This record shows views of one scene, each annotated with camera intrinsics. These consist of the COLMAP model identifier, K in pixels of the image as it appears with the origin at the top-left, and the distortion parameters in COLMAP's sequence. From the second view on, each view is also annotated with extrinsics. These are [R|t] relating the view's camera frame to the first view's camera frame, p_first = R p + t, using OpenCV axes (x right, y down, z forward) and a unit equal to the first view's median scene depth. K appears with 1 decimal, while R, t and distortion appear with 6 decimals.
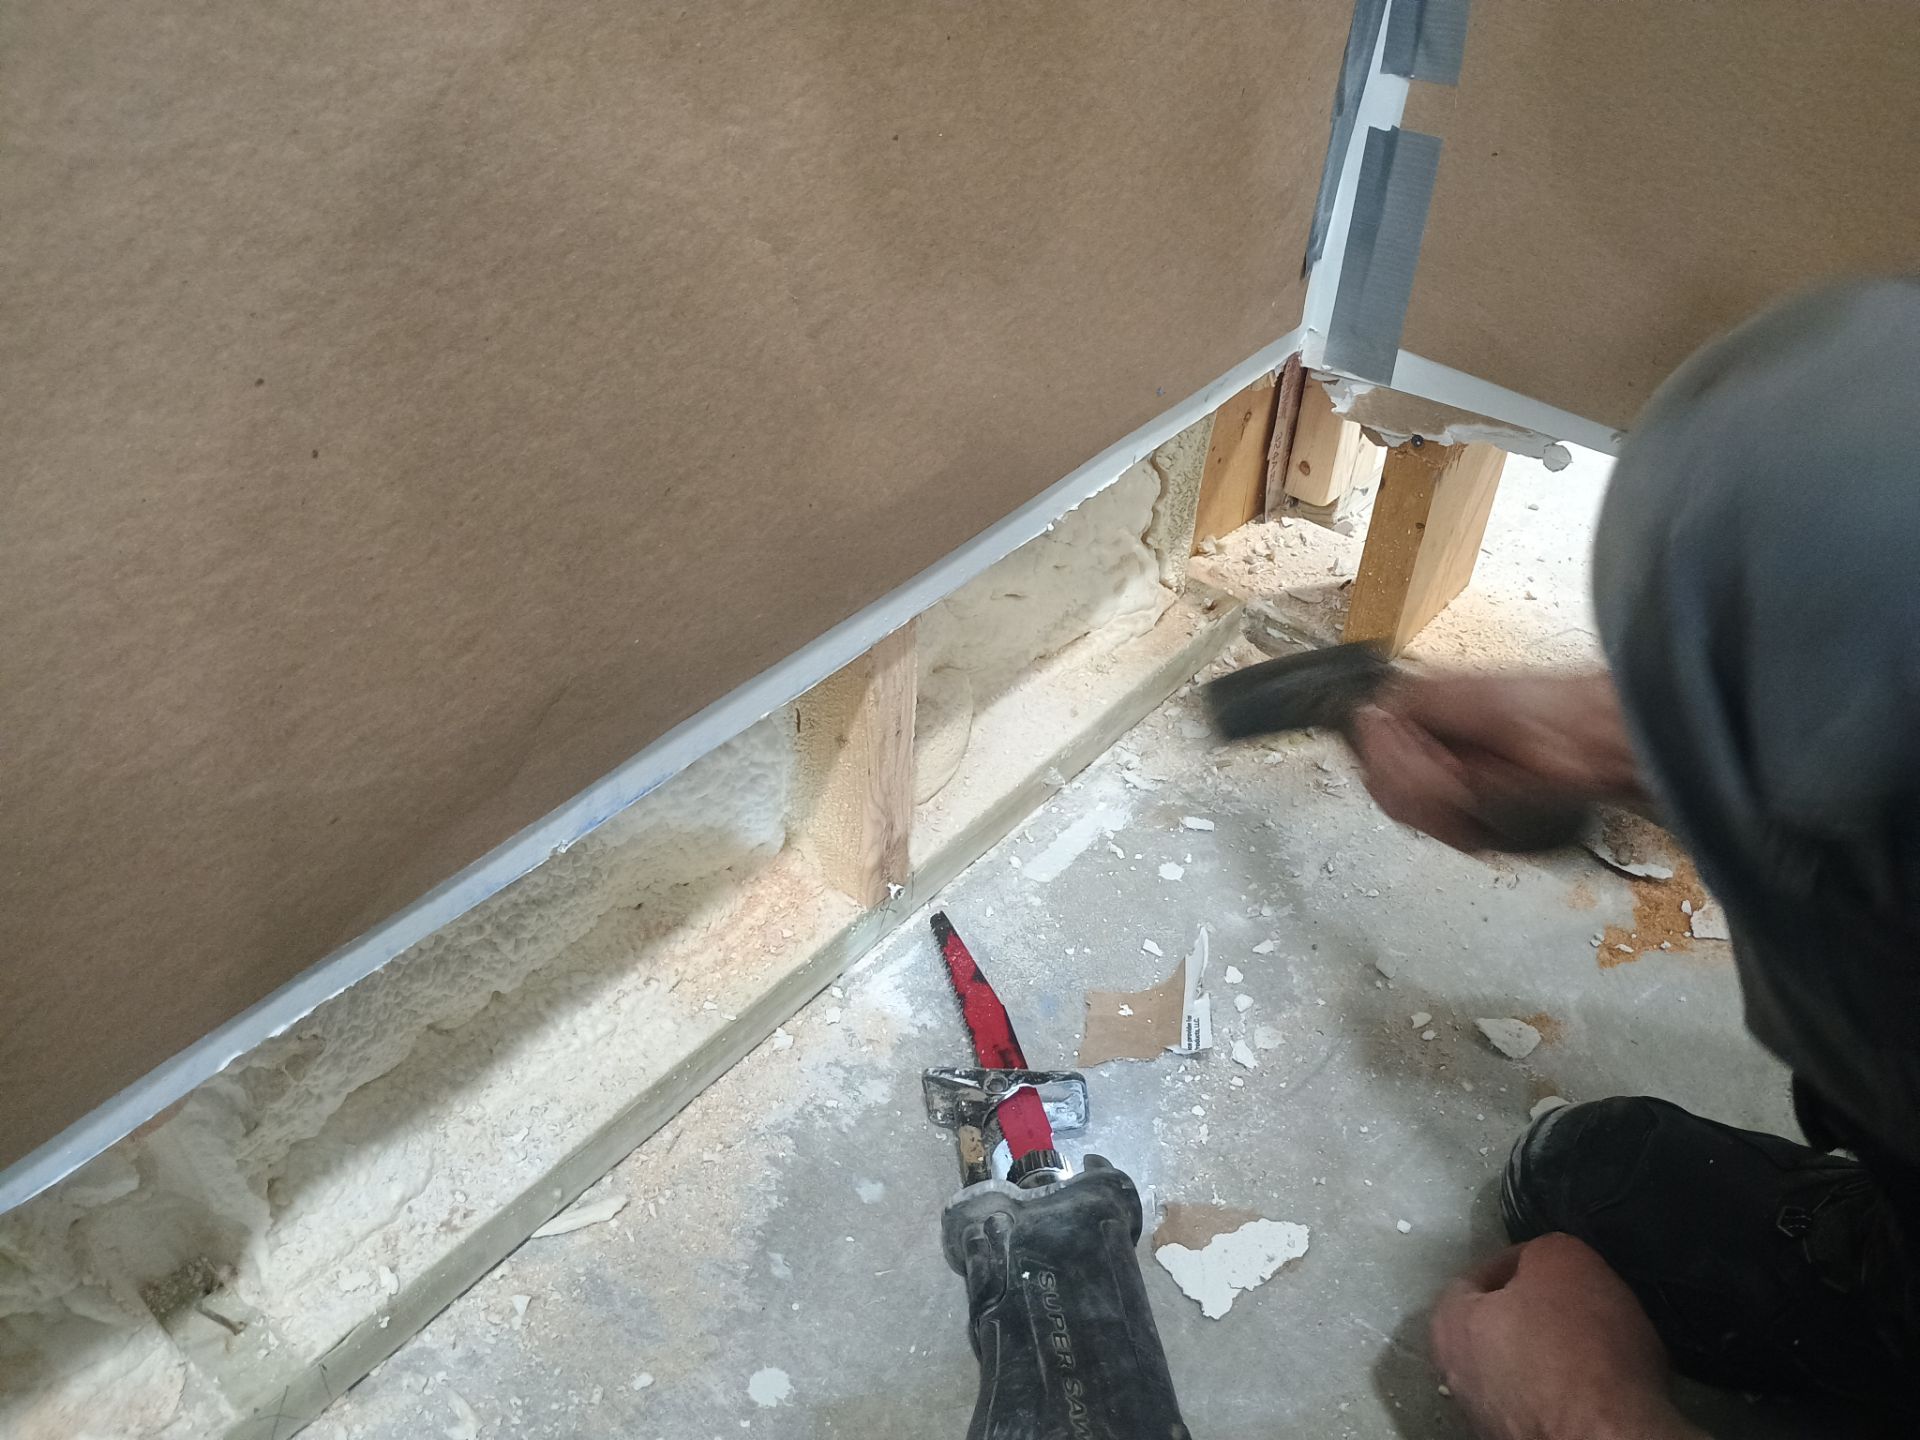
lens RADIAL K [[1589.1, 0, 912.5], [0, 1589.1, 779.3], [0, 0, 1]] dist [0.068386, -0.059358]
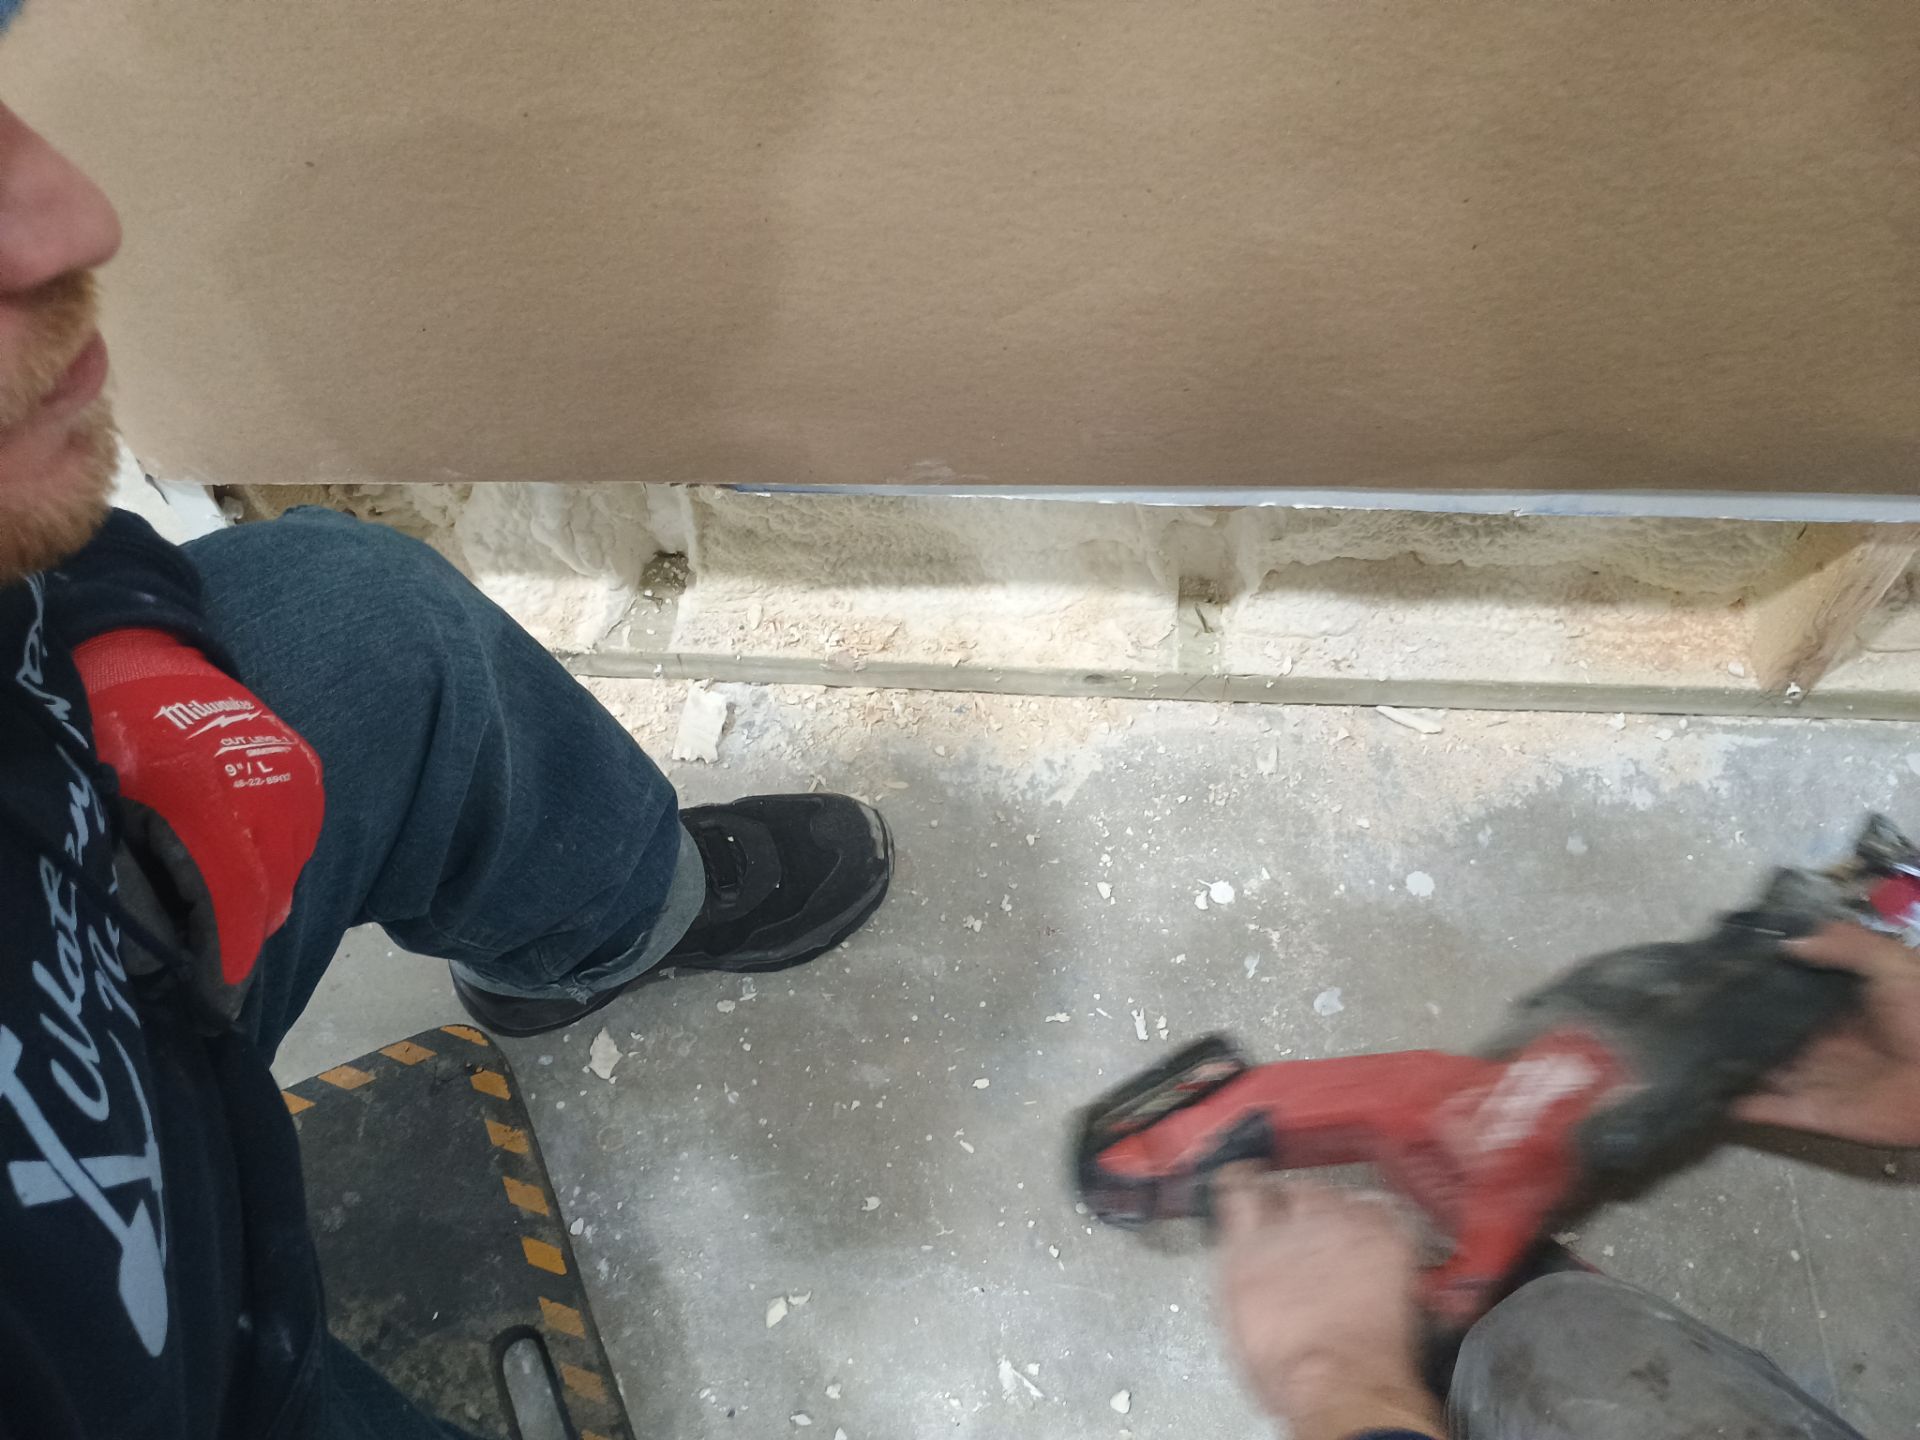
lens RADIAL K [[1296.2, 0, 960.0], [0, 1296.2, 720.0], [0, 0, 1]] dist [-0.002302, -0.002363]
pose [[0.578370, 0.664384, -0.473373, 0.123031], [-0.469623, 0.745642, 0.472728, -0.097770], [0.667040, -0.051105, 0.743267, -0.164971]]
